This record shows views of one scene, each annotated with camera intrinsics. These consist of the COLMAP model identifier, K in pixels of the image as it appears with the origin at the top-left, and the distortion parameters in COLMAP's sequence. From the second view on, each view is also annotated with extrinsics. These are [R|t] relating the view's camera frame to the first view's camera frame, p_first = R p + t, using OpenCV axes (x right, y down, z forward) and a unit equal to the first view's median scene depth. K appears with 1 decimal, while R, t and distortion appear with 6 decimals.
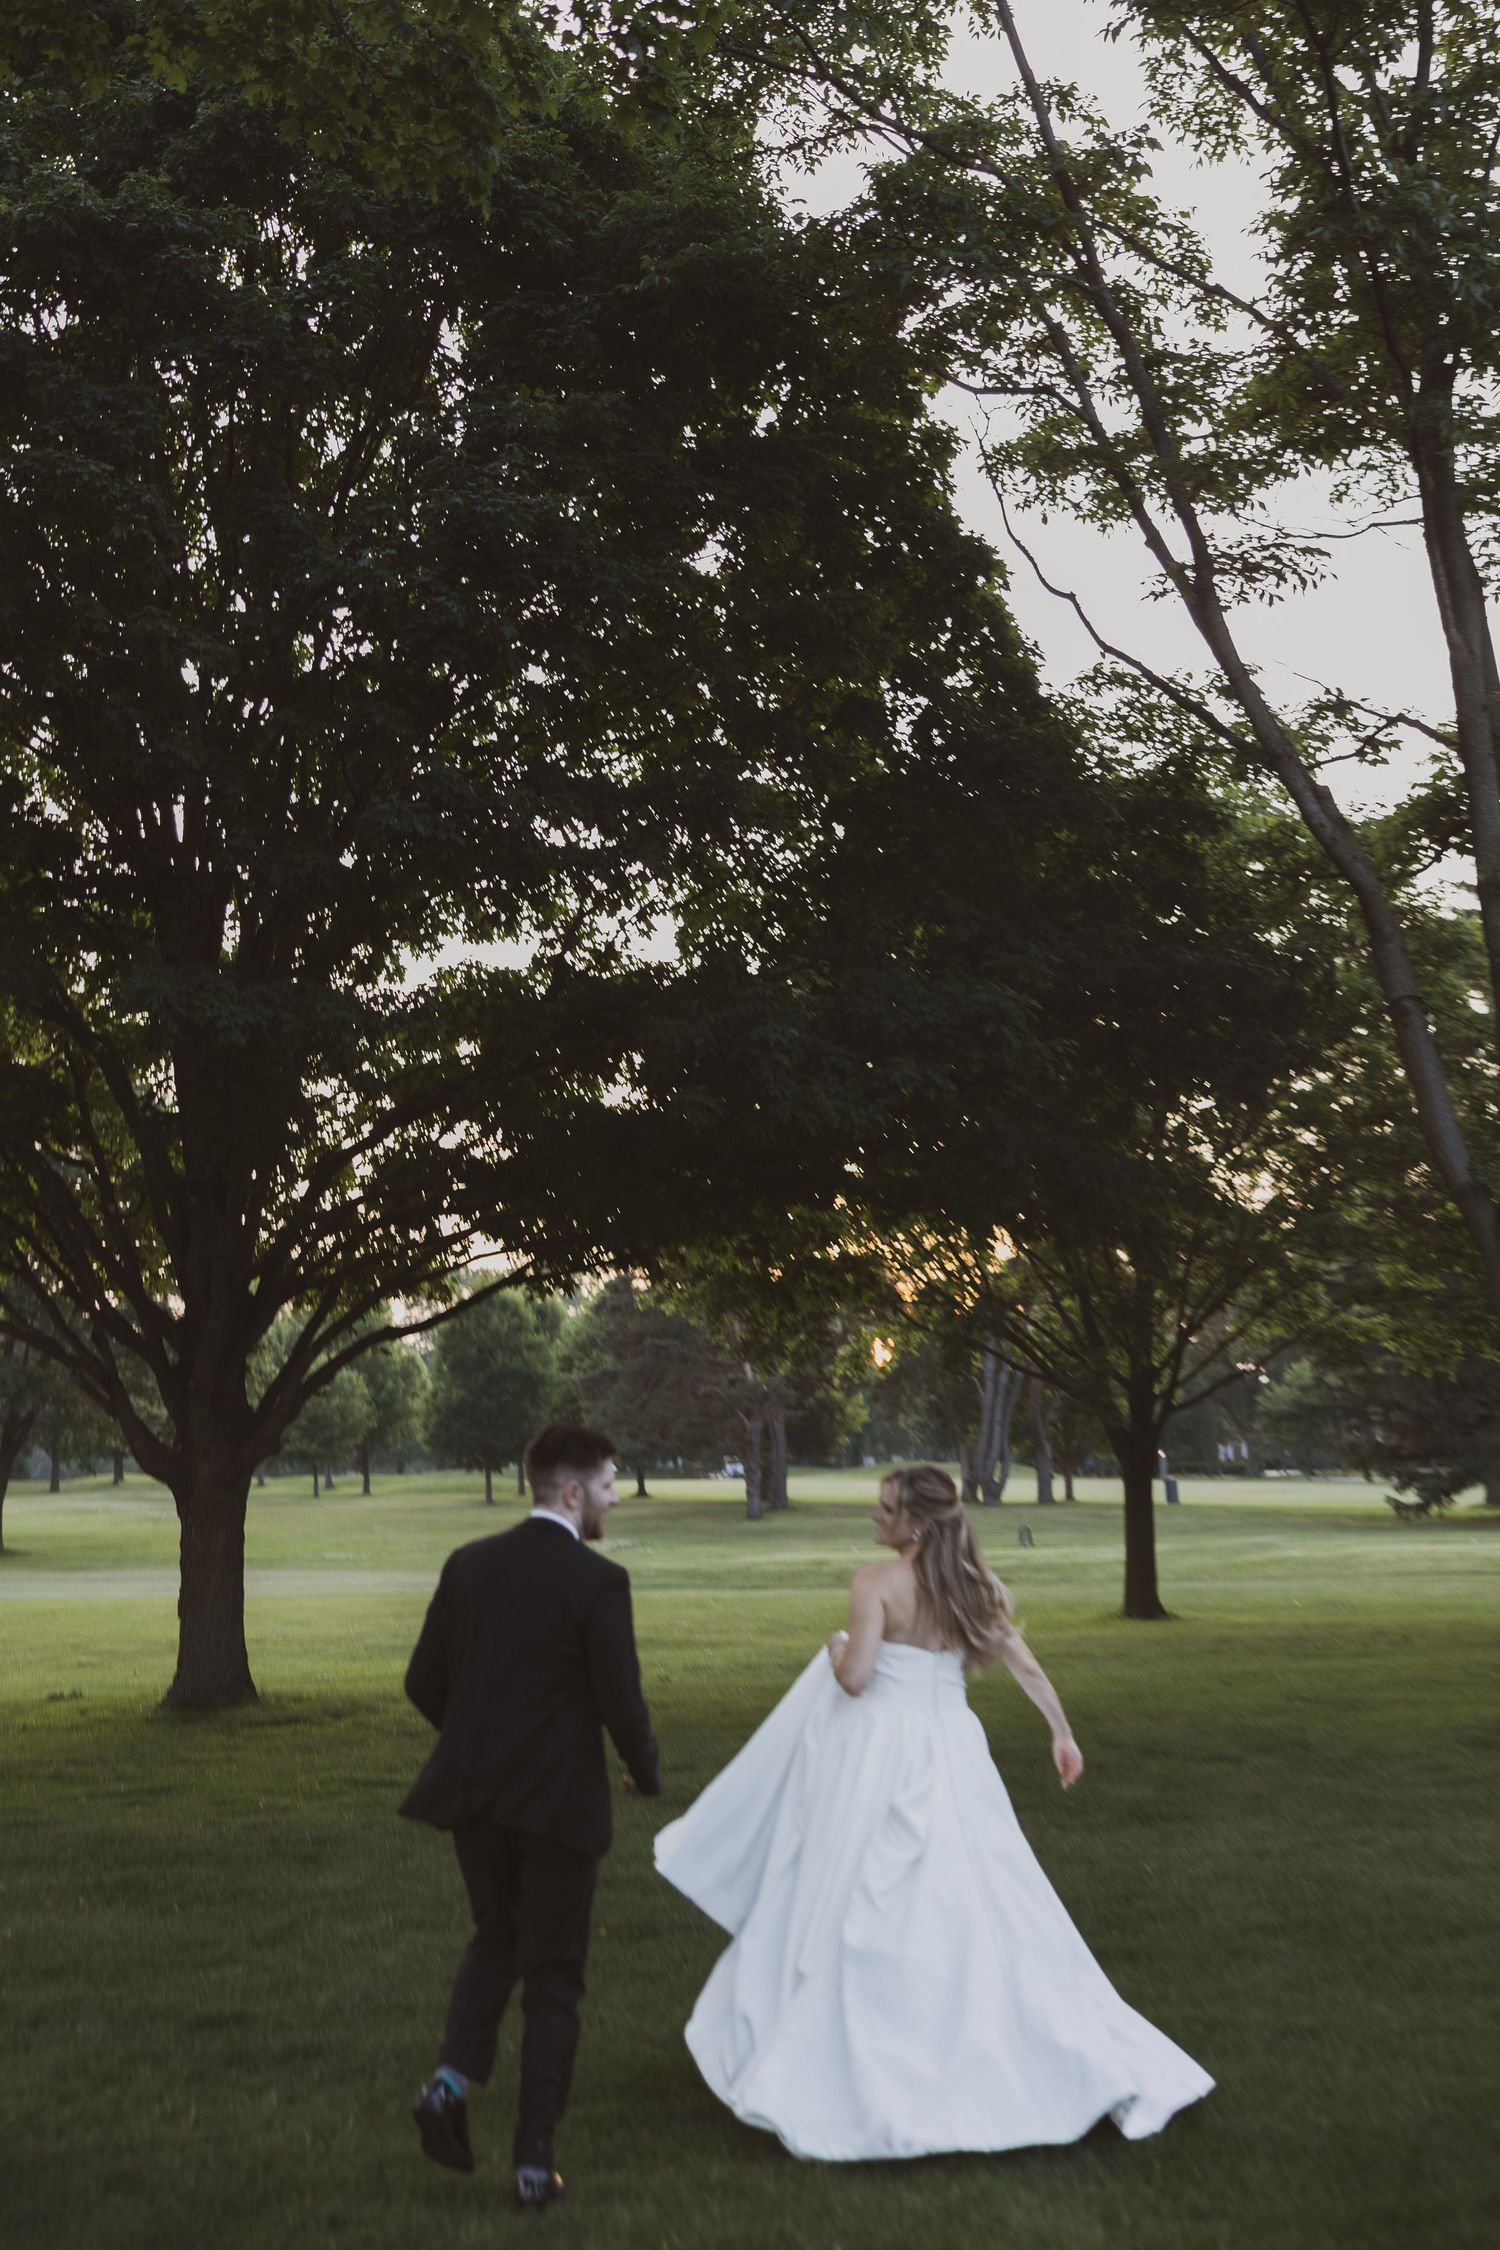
lens RADIAL K [[2862.7, 0, 749.1], [0, 2862.7, 1213.2], [0, 0, 1]] dist [-0.000966, -0.010838]
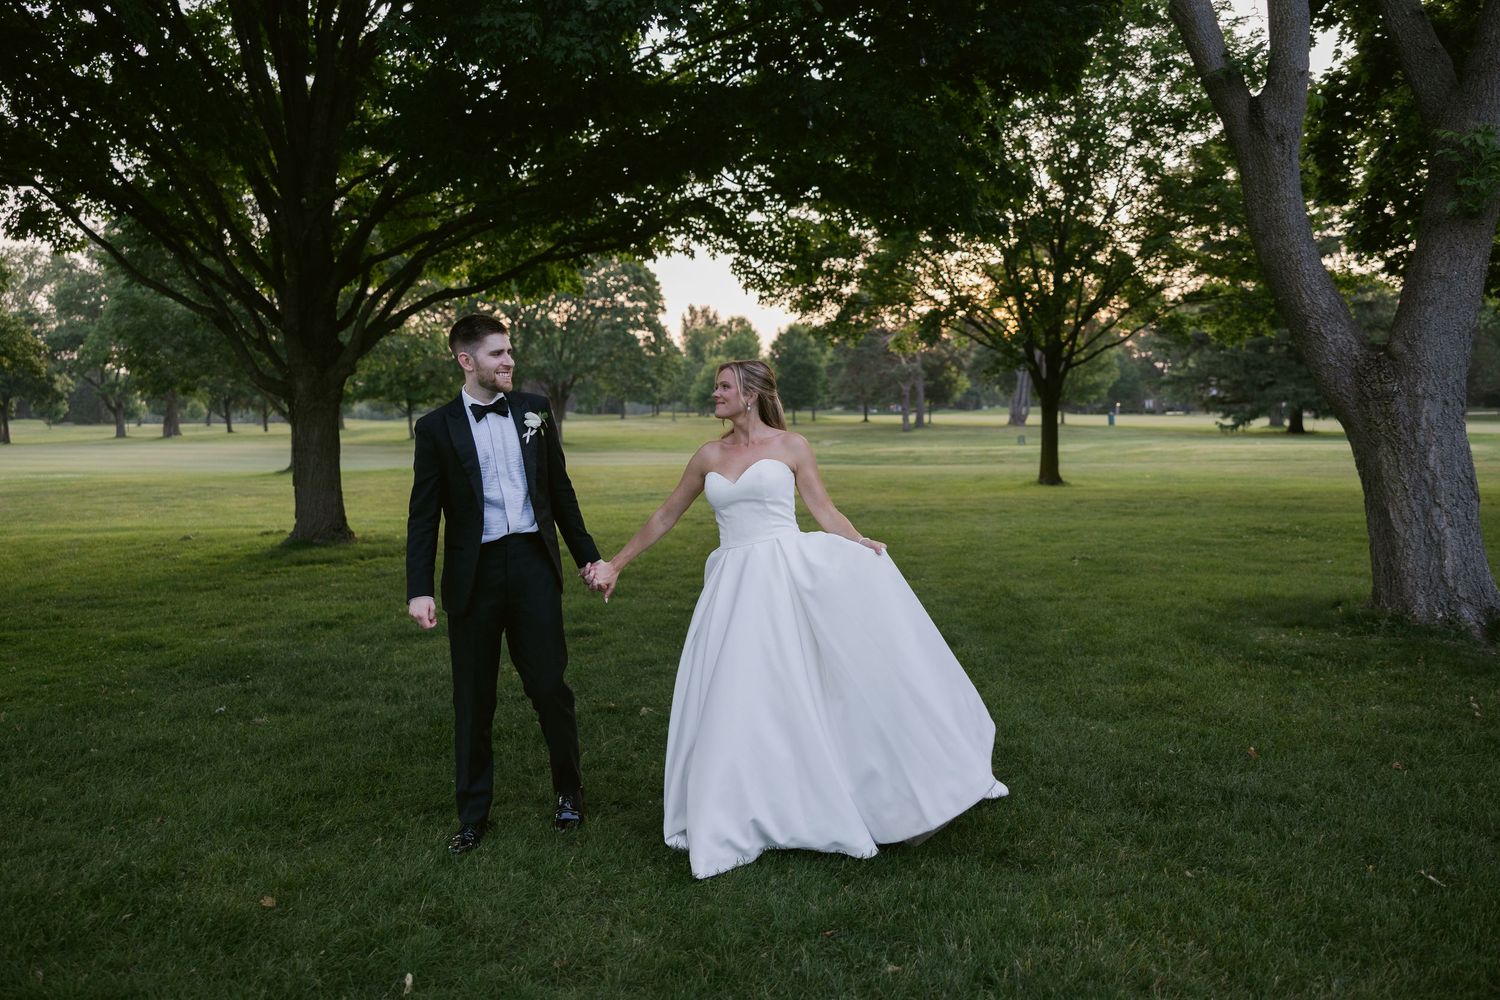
lens RADIAL K [[1143.3, 0, 744.0], [0, 1143.3, 490.5], [0, 0, 1]] dist [0.011175, 0.002701]
pose [[0.983341, 0.013910, -0.181238, 0.041952], [0.014454, 0.987927, 0.154247, 0.017357], [0.181195, -0.154297, 0.971268, 0.145038]]
